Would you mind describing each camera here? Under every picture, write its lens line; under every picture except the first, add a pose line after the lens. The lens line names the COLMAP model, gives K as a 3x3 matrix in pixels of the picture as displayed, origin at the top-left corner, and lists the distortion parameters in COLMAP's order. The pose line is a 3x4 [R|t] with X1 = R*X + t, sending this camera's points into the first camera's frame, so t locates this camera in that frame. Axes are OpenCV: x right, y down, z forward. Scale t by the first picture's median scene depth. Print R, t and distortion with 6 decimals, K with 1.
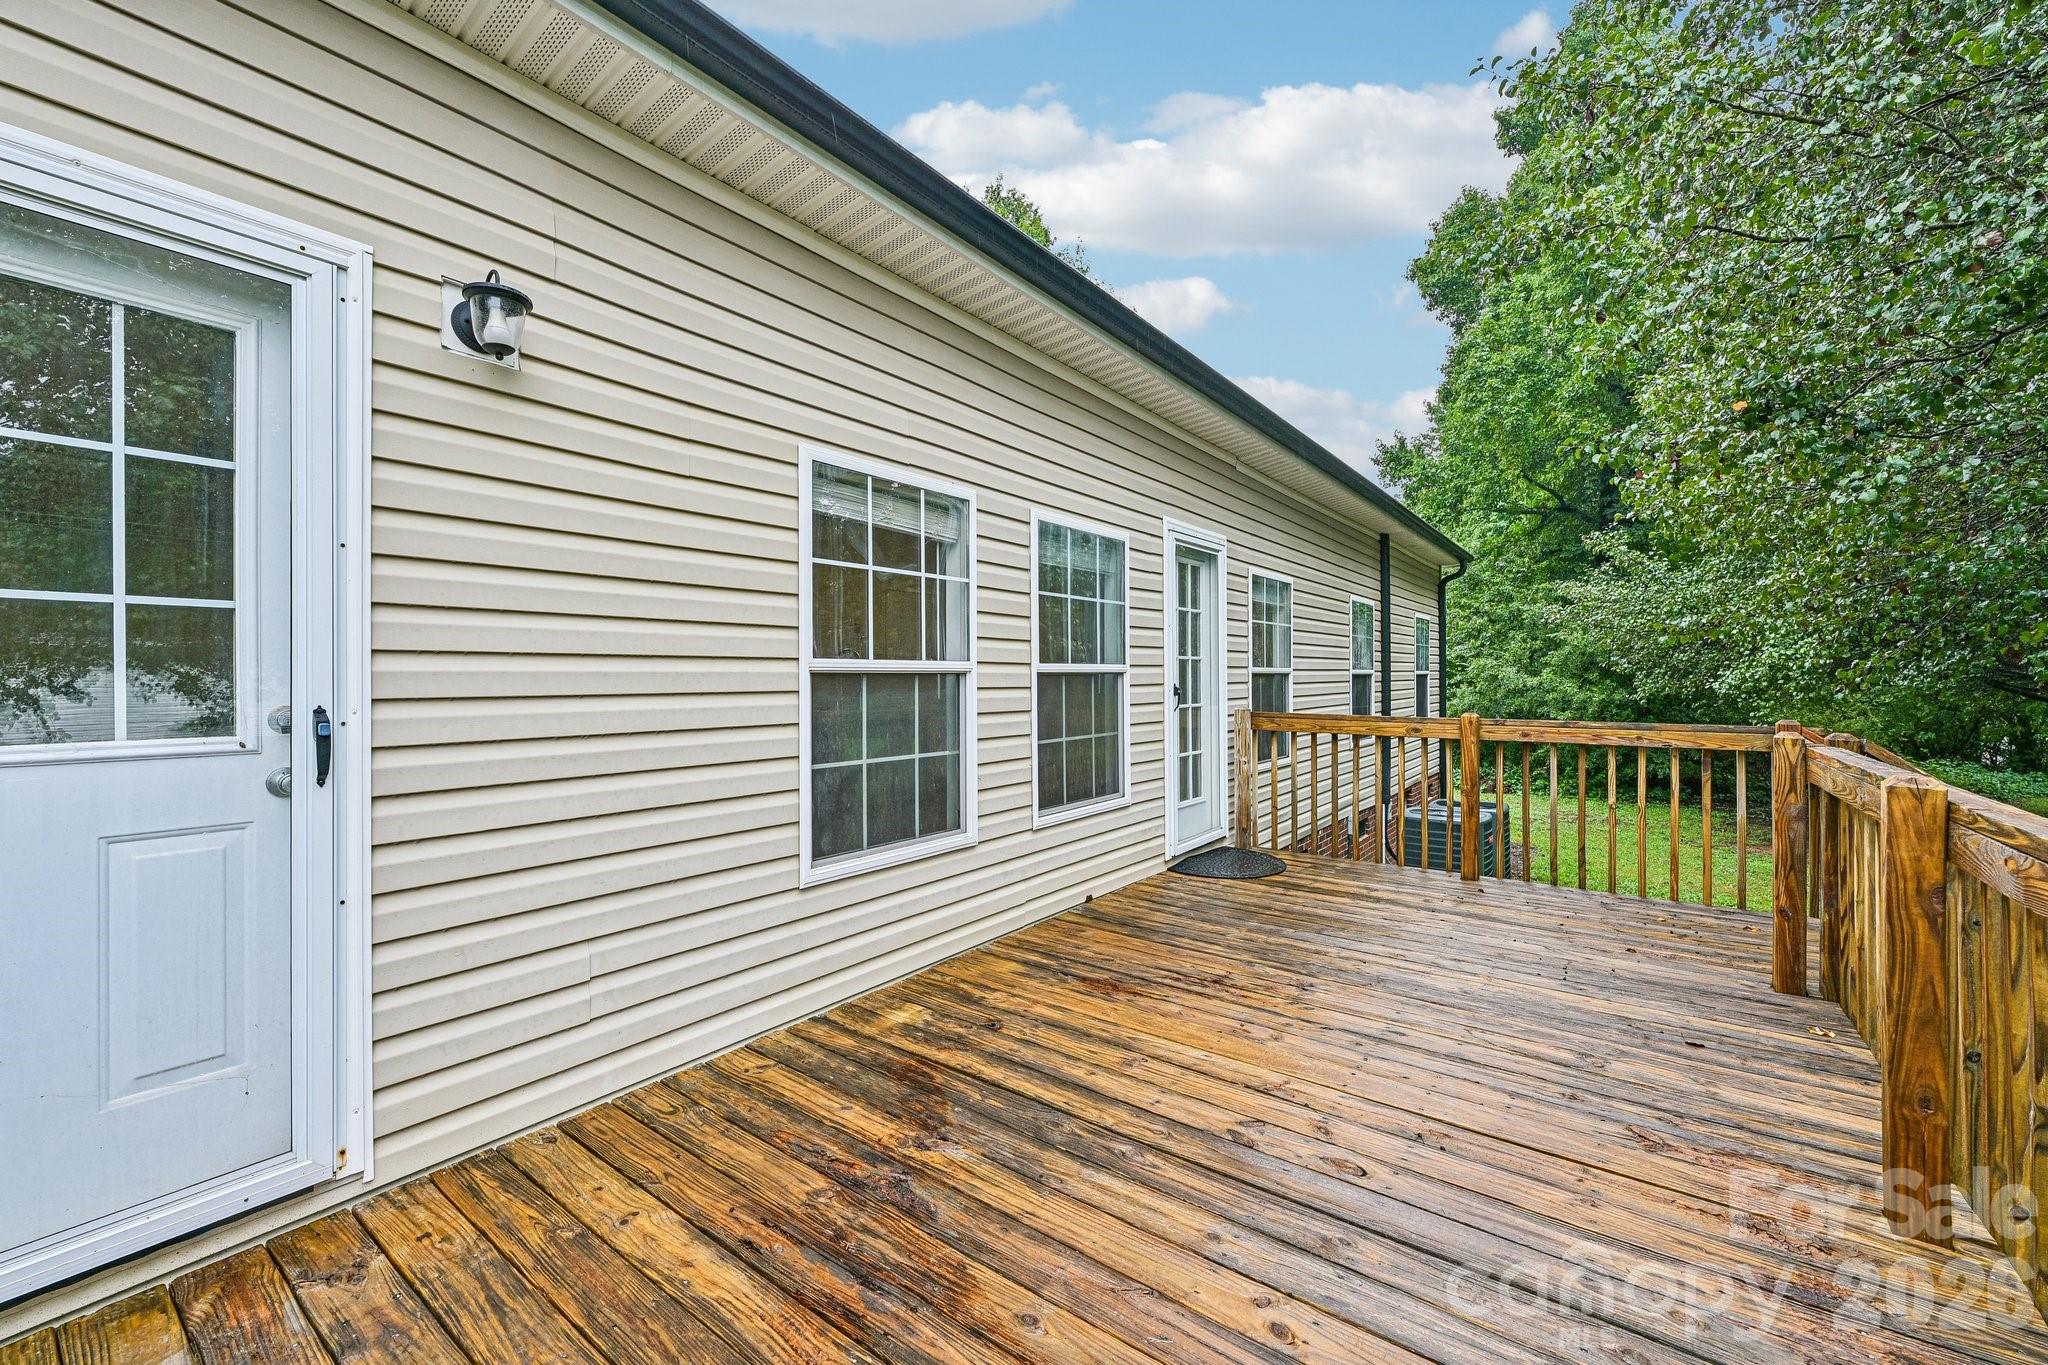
lens RADIAL K [[816.9, 0, 1024.0], [0, 816.9, 682.5], [0, 0, 1]] dist [0.000458, 0.000179]
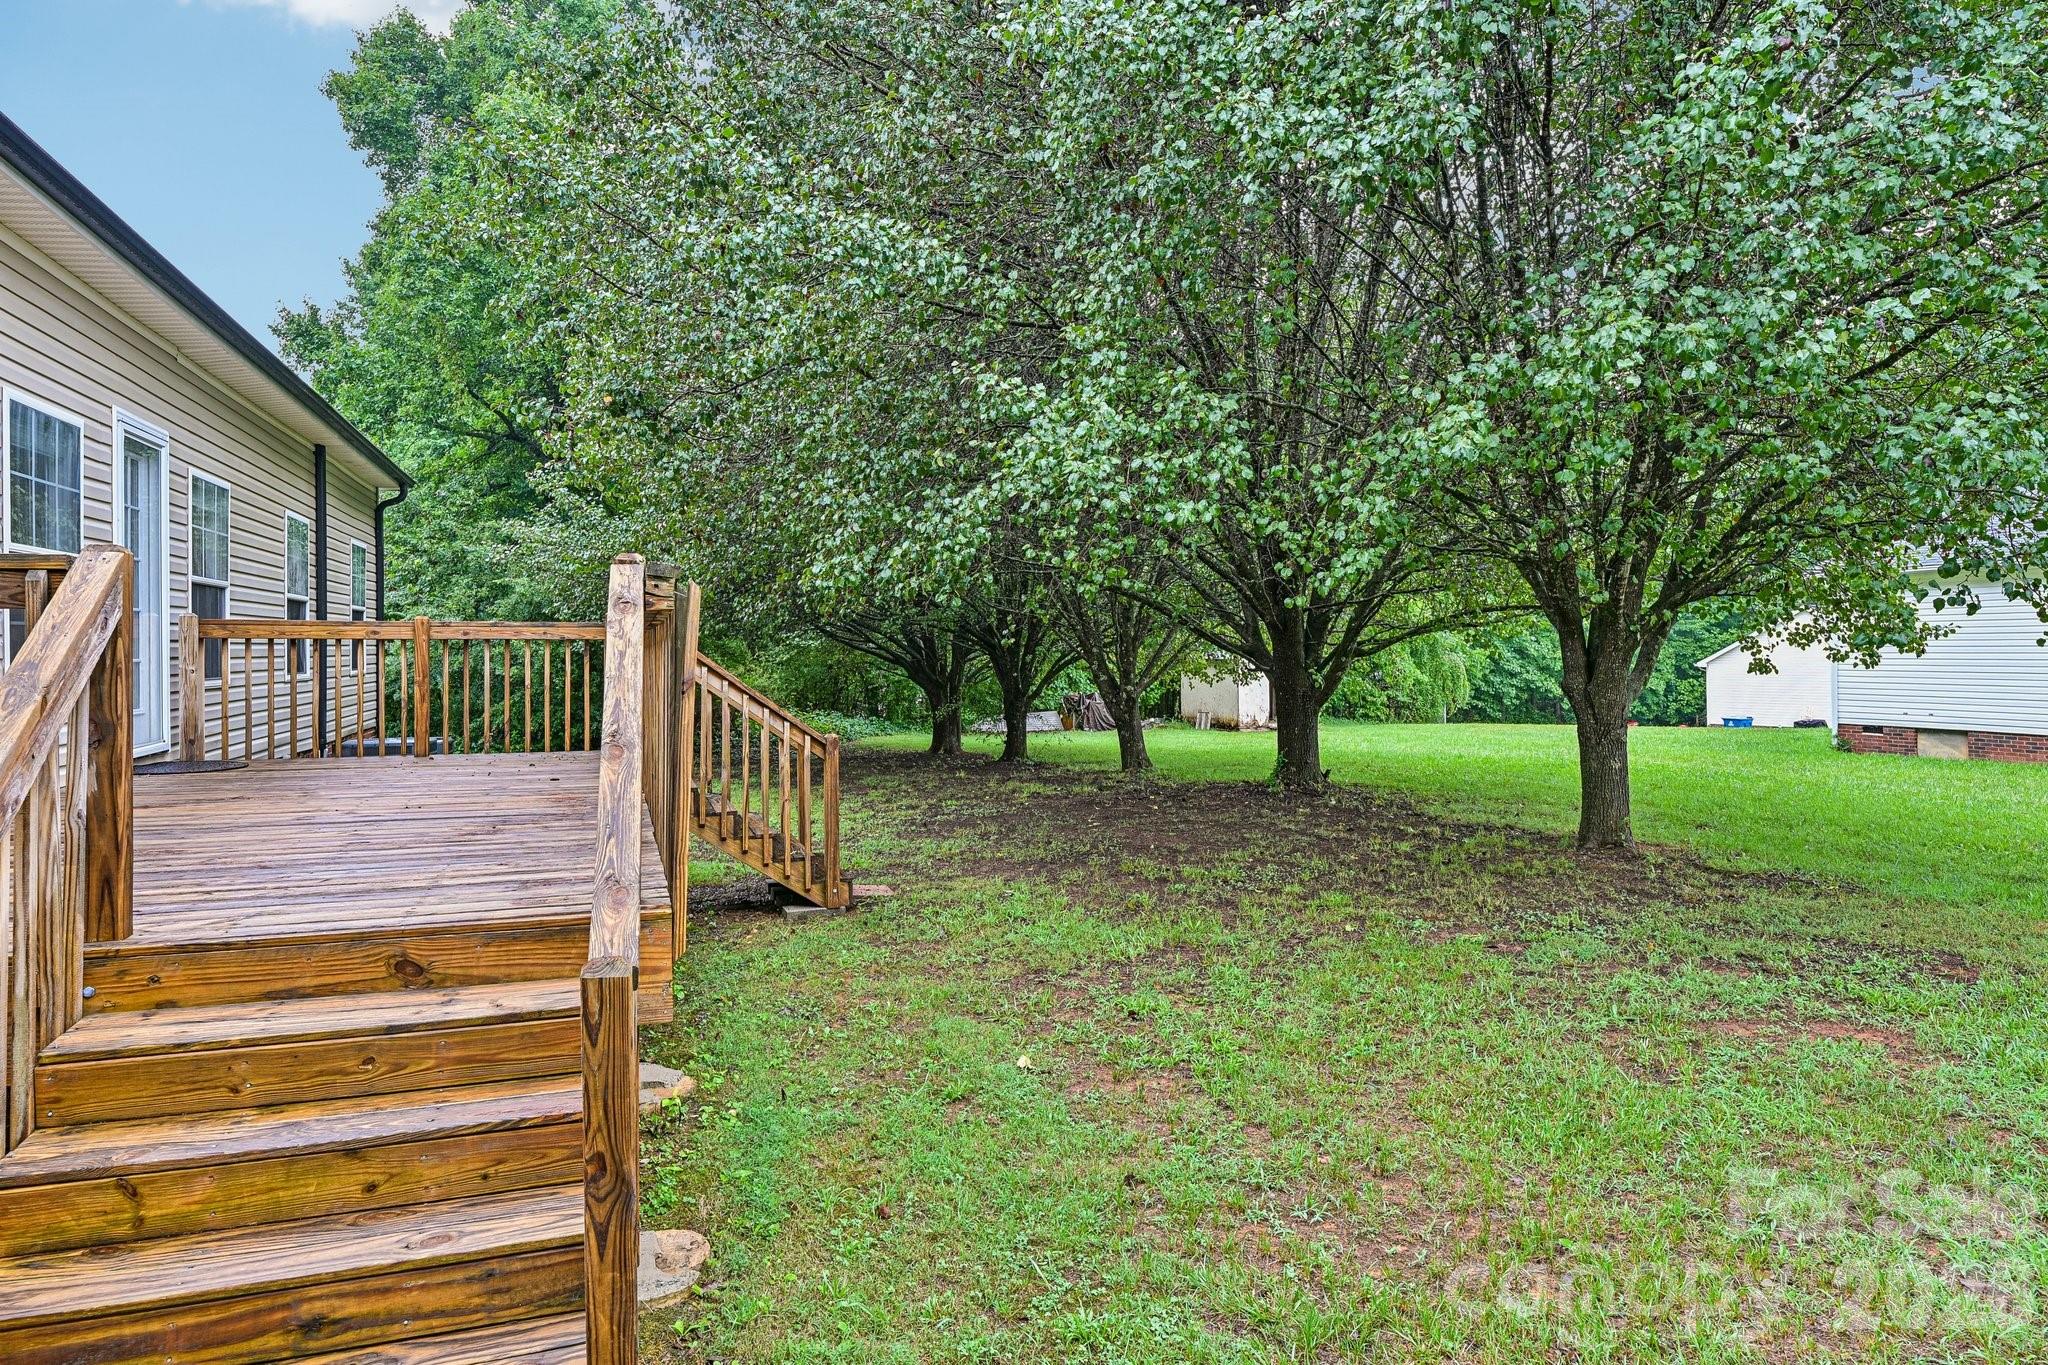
lens RADIAL K [[1239.2, 0, 1018.7], [0, 1239.2, 638.8], [0, 0, 1]] dist [-0.005561, -0.000381]
pose [[0.568765, 0.010554, 0.822432, -0.150651], [0.006763, 0.999824, -0.017507, 0.037211], [-0.822472, 0.015519, 0.568593, -0.250987]]
